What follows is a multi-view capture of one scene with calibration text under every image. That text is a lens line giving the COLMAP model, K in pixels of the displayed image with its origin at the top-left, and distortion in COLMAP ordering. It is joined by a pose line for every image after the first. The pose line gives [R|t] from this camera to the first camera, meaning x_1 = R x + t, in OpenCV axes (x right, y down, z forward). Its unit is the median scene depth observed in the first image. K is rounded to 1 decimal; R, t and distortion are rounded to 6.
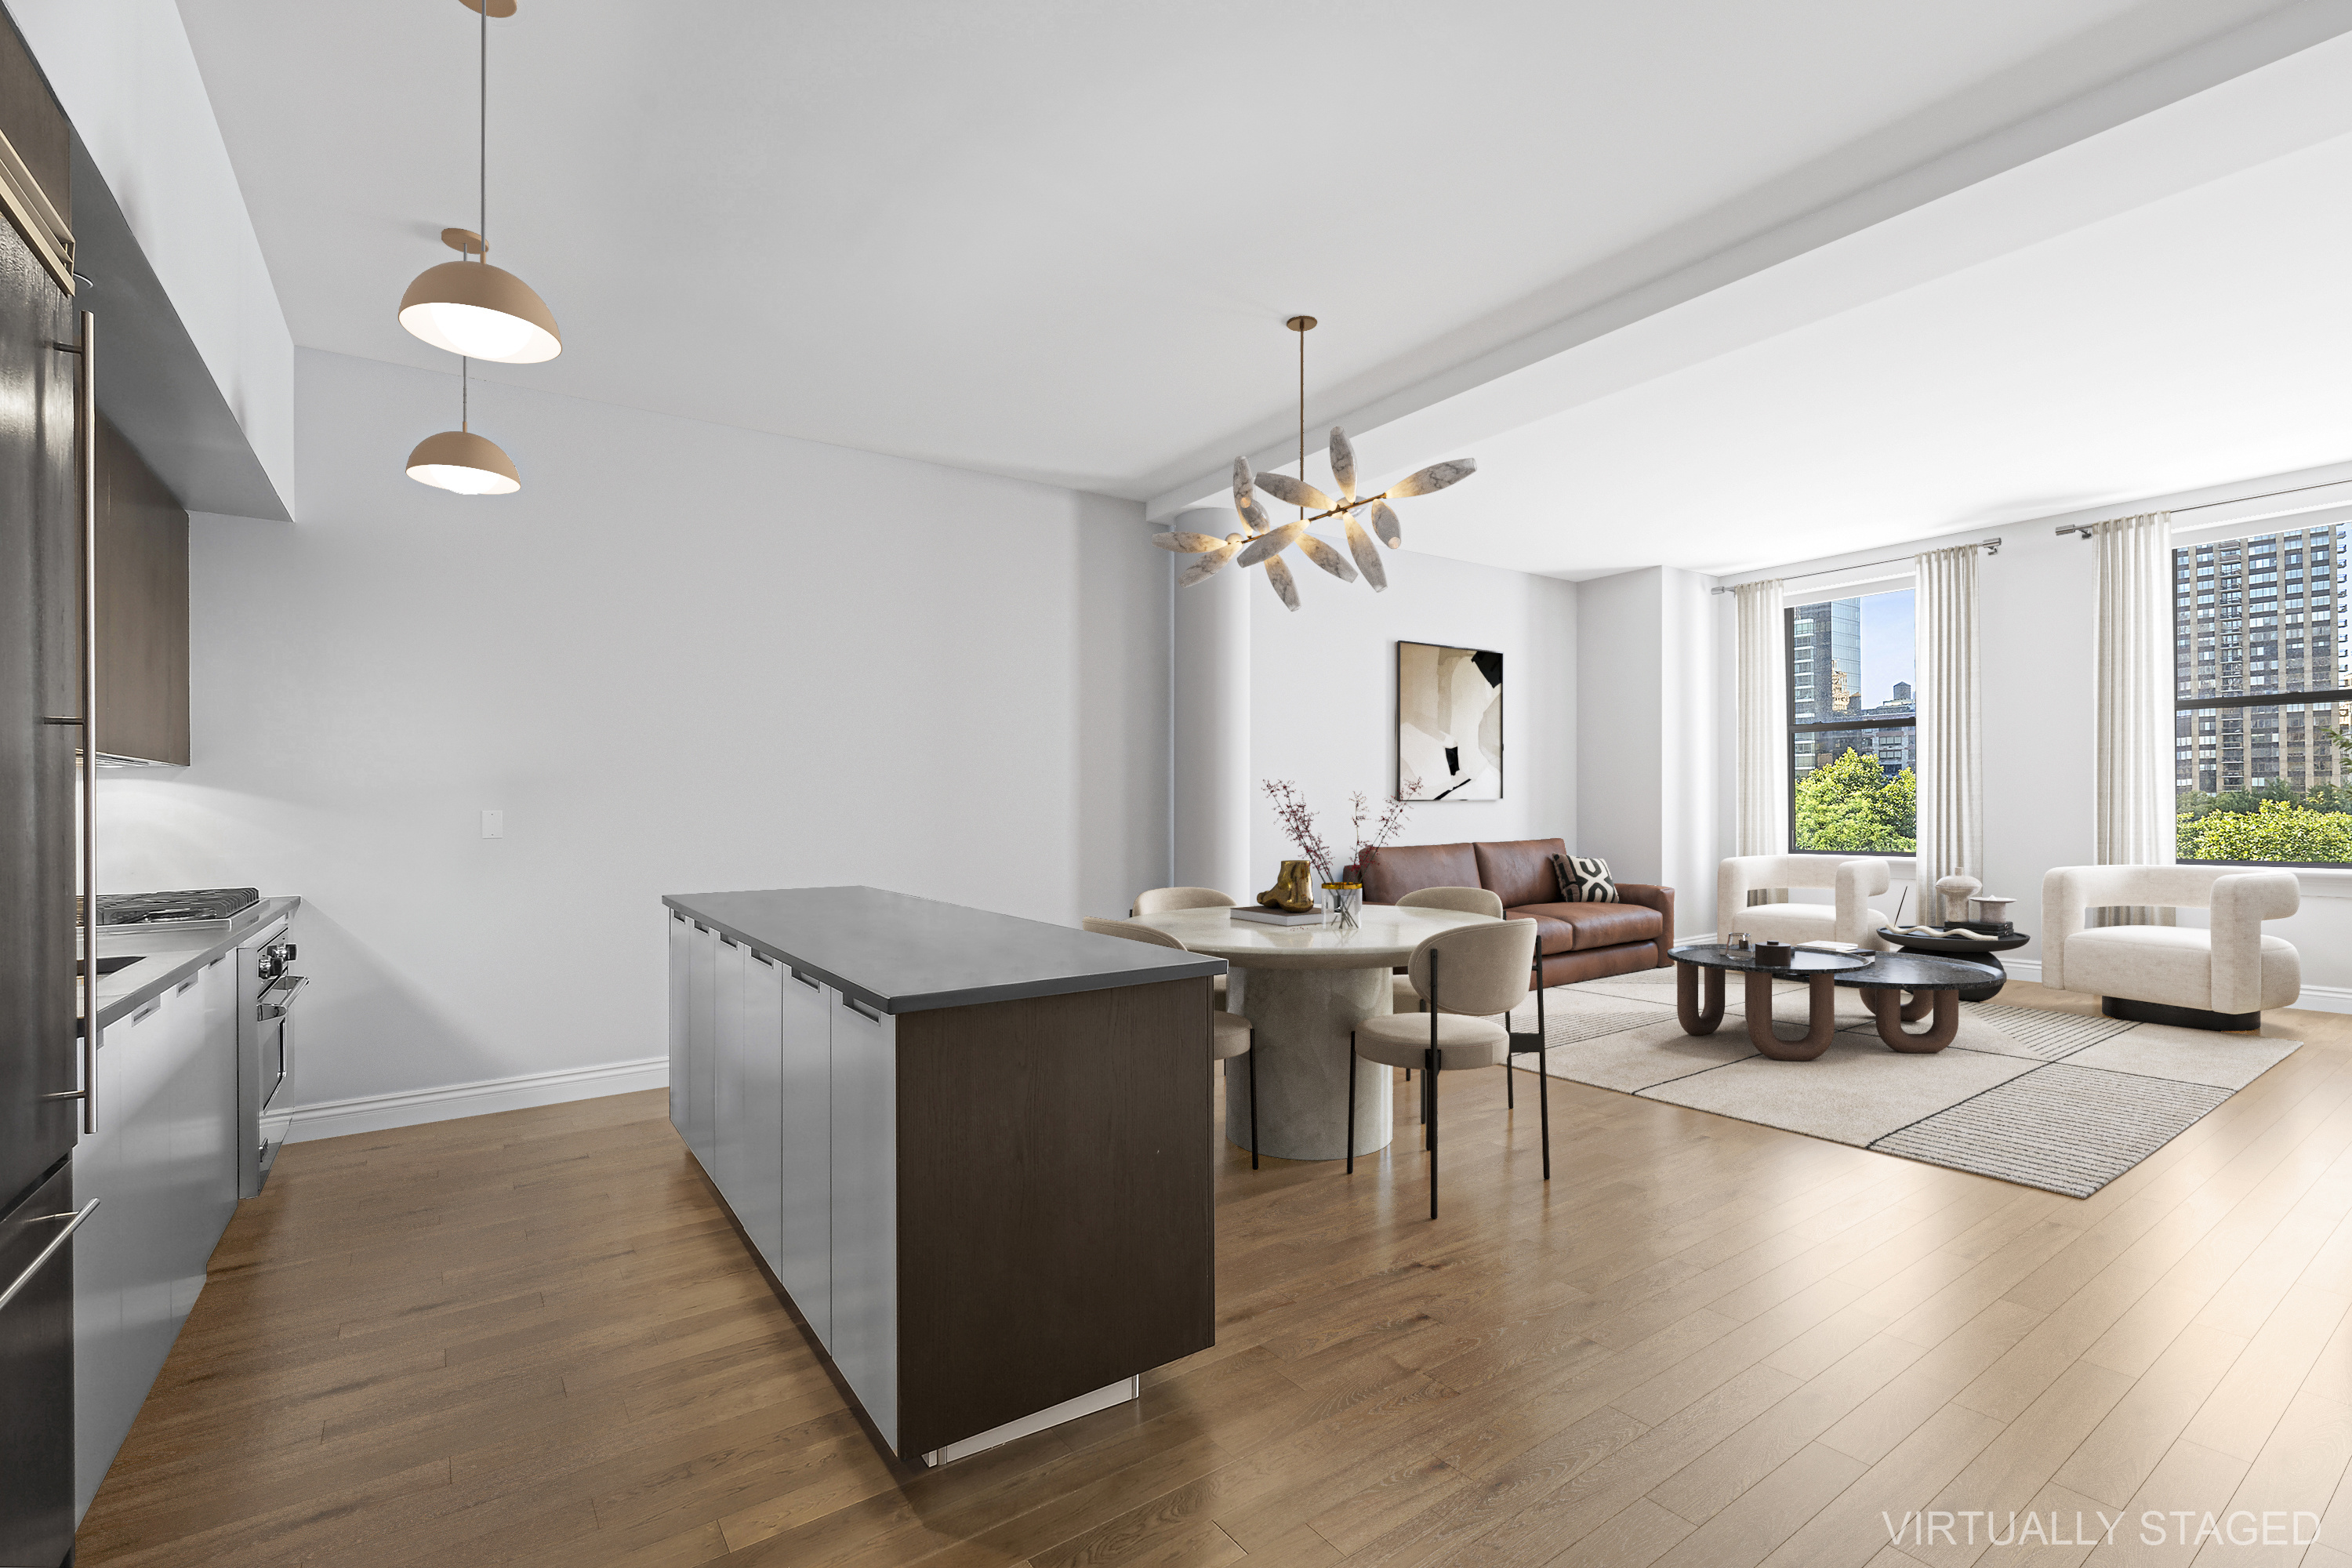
lens RADIAL K [[1043.5, 0, 1189.6], [0, 1043.5, 804.6], [0, 0, 1]] dist [0.005034, -0.000873]
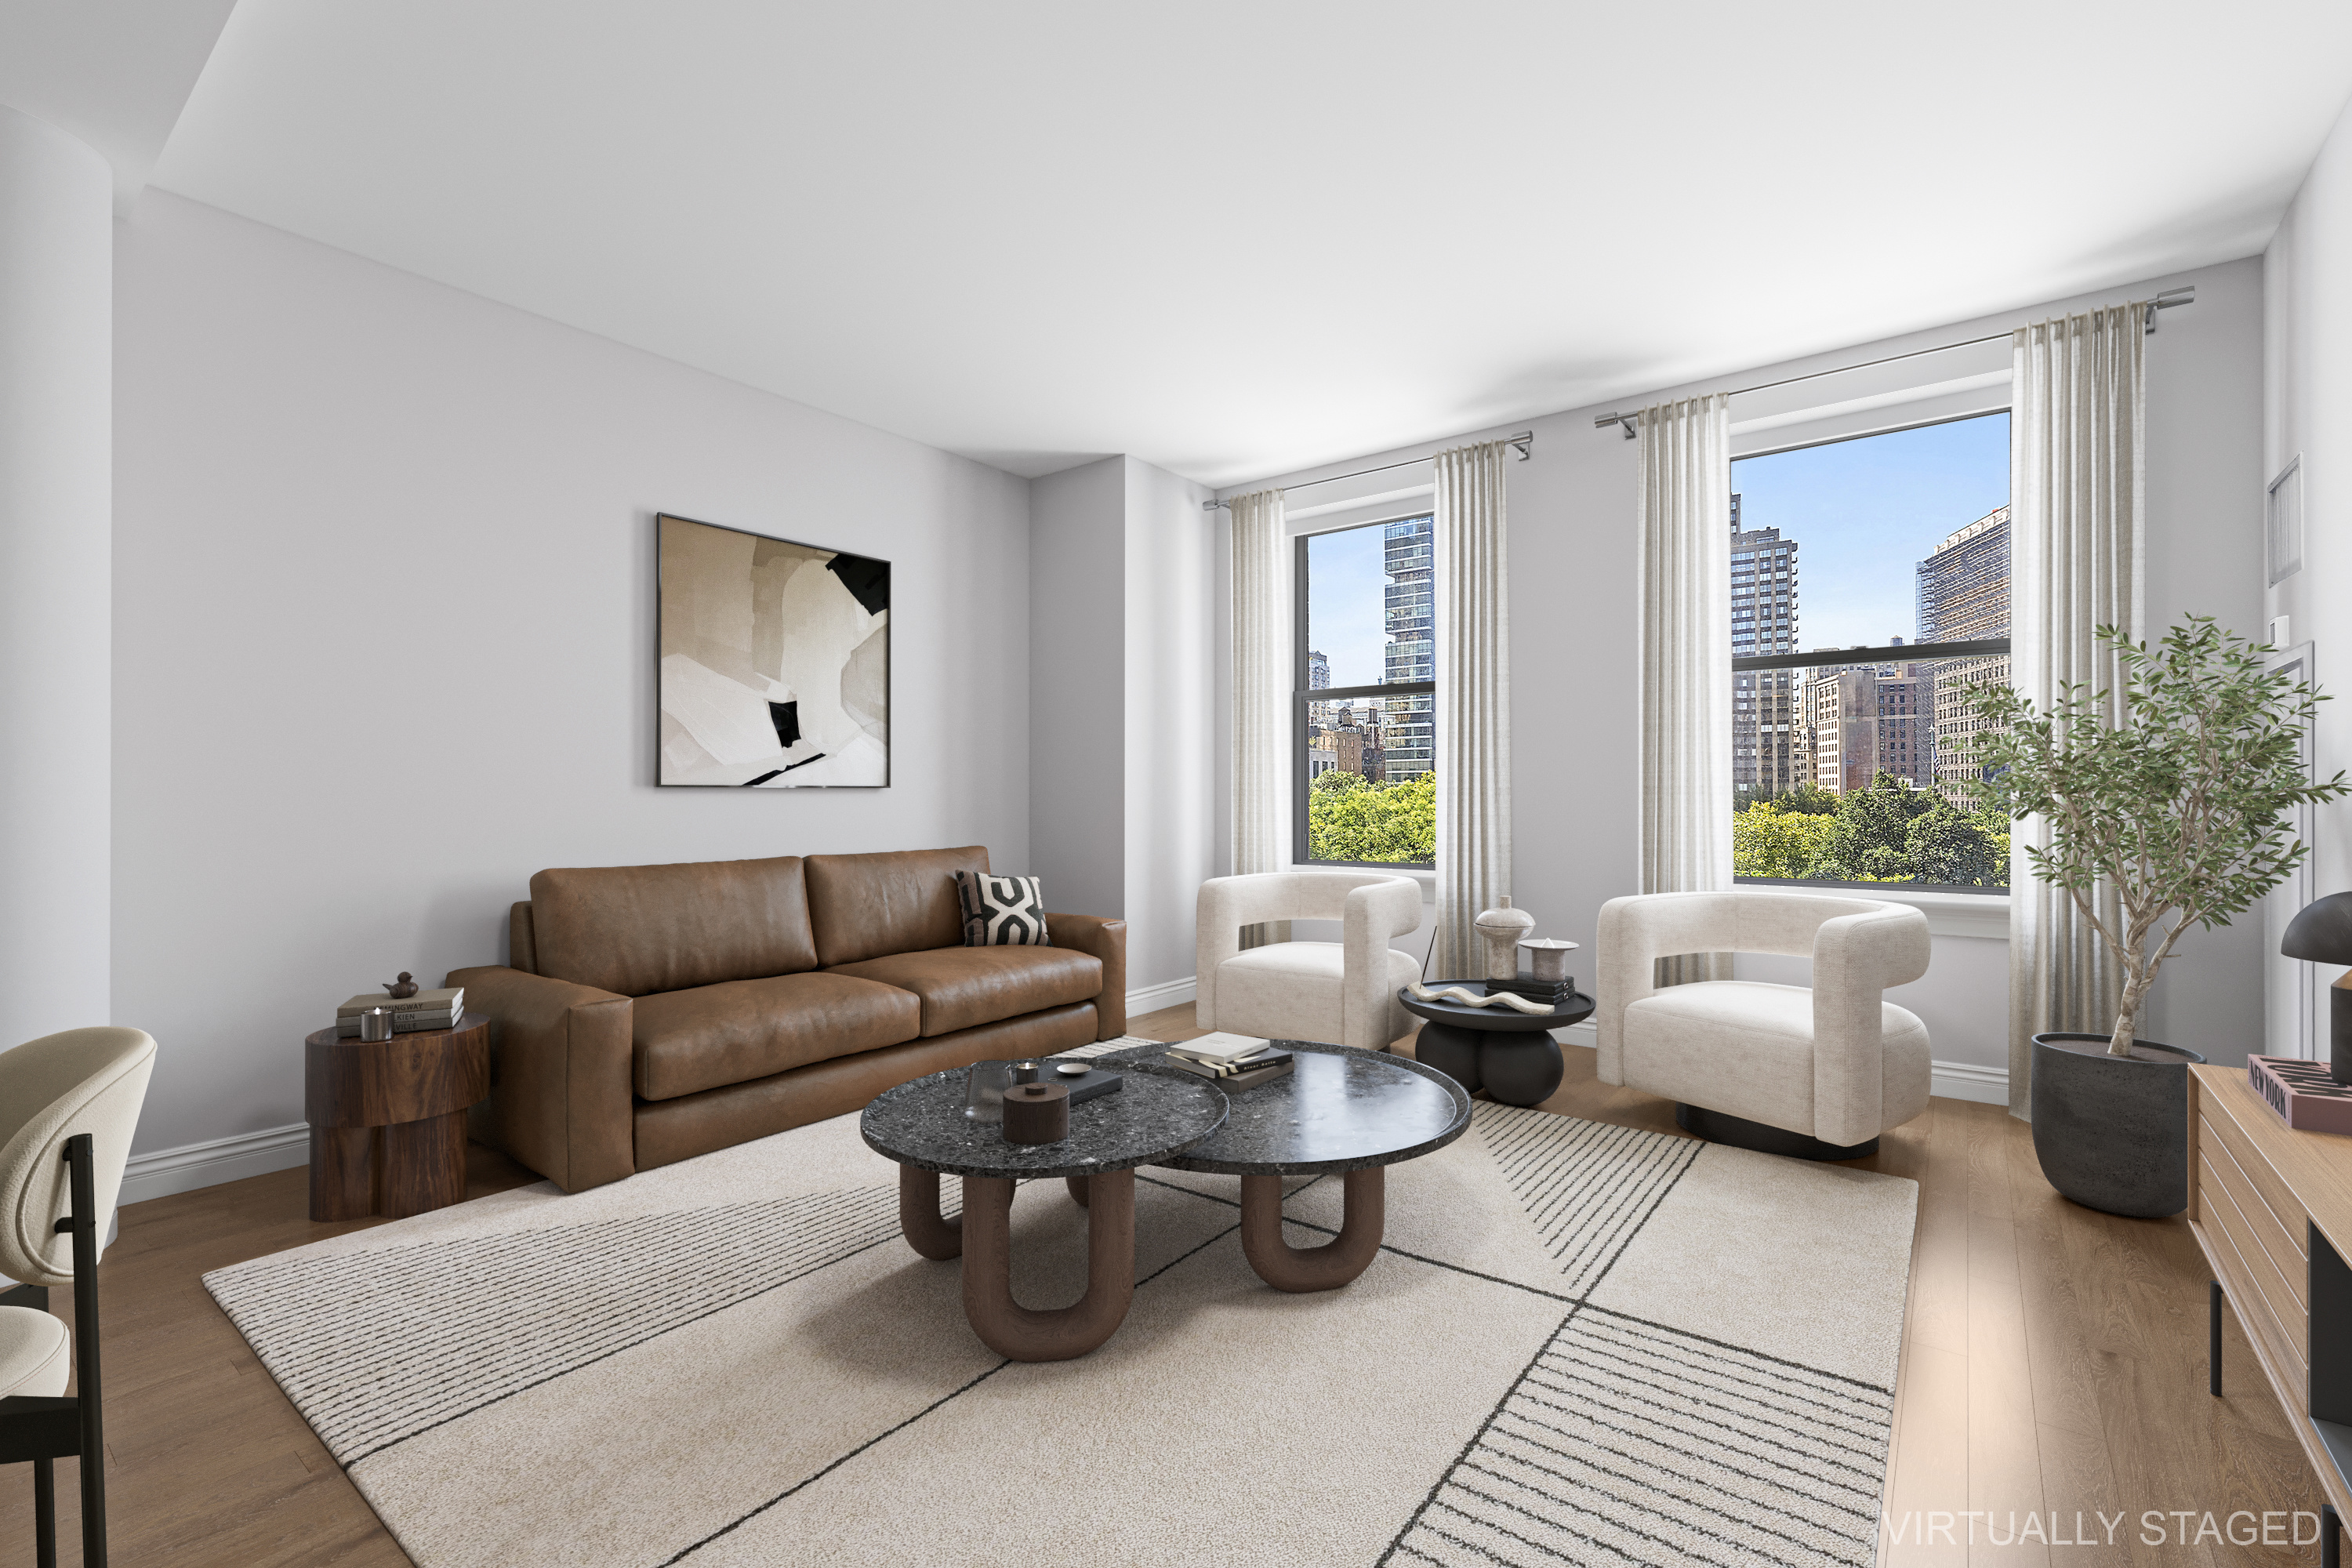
lens RADIAL K [[1043.5, 0, 1169.1], [0, 1043.5, 784.7], [0, 0, 1]] dist [0.005034, -0.000873]
pose [[0.957276, 0.013476, 0.288863, 0.293514], [-0.009728, 0.999849, -0.014407, 0.001074], [-0.289014, 0.010982, 0.957262, 0.342322]]
